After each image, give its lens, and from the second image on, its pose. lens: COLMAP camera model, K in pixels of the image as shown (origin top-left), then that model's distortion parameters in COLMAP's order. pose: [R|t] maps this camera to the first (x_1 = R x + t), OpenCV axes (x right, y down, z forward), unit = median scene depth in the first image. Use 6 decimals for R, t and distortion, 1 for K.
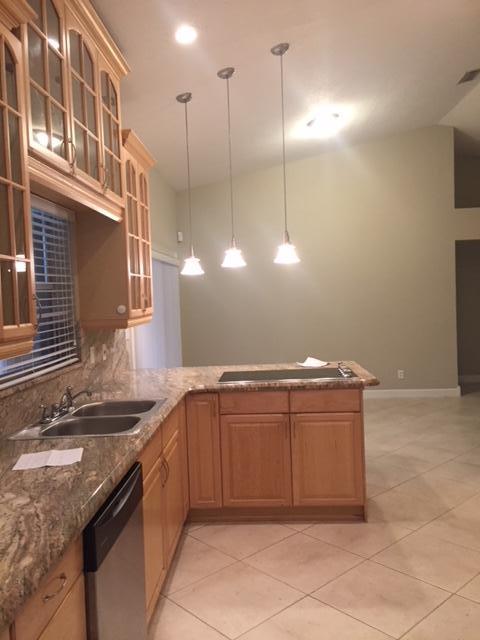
lens RADIAL K [[546.4, 0, 240.0], [0, 546.4, 320.0], [0, 0, 1]] dist [0.050269, -0.015056]
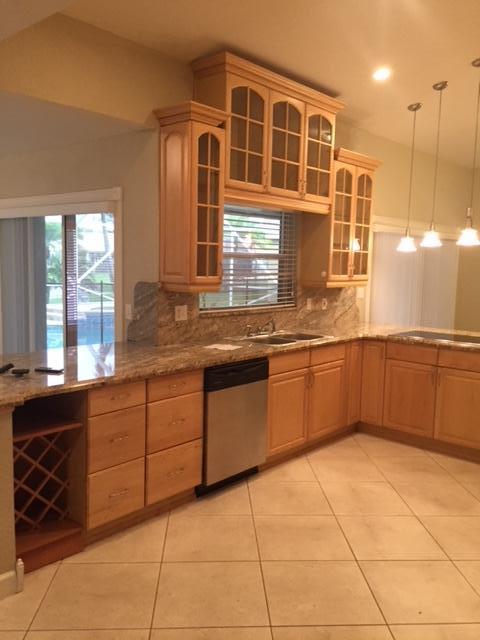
lens RADIAL K [[546.4, 0, 240.0], [0, 546.4, 320.0], [0, 0, 1]] dist [0.050269, -0.015056]
pose [[0.772018, 0.122256, -0.623732, 0.518657], [-0.080946, 0.992248, 0.094297, -0.017264], [0.630425, -0.022310, 0.775929, -0.265128]]
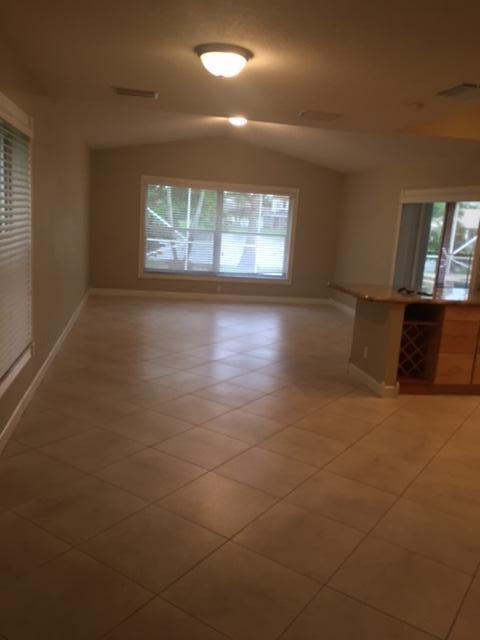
lens RADIAL K [[546.4, 0, 240.0], [0, 546.4, 320.0], [0, 0, 1]] dist [0.050269, -0.015056]
pose [[0.221545, 0.229903, -0.947662, 1.184634], [-0.124543, 0.970523, 0.206334, -0.015188], [0.967164, 0.072313, 0.243647, -0.699564]]
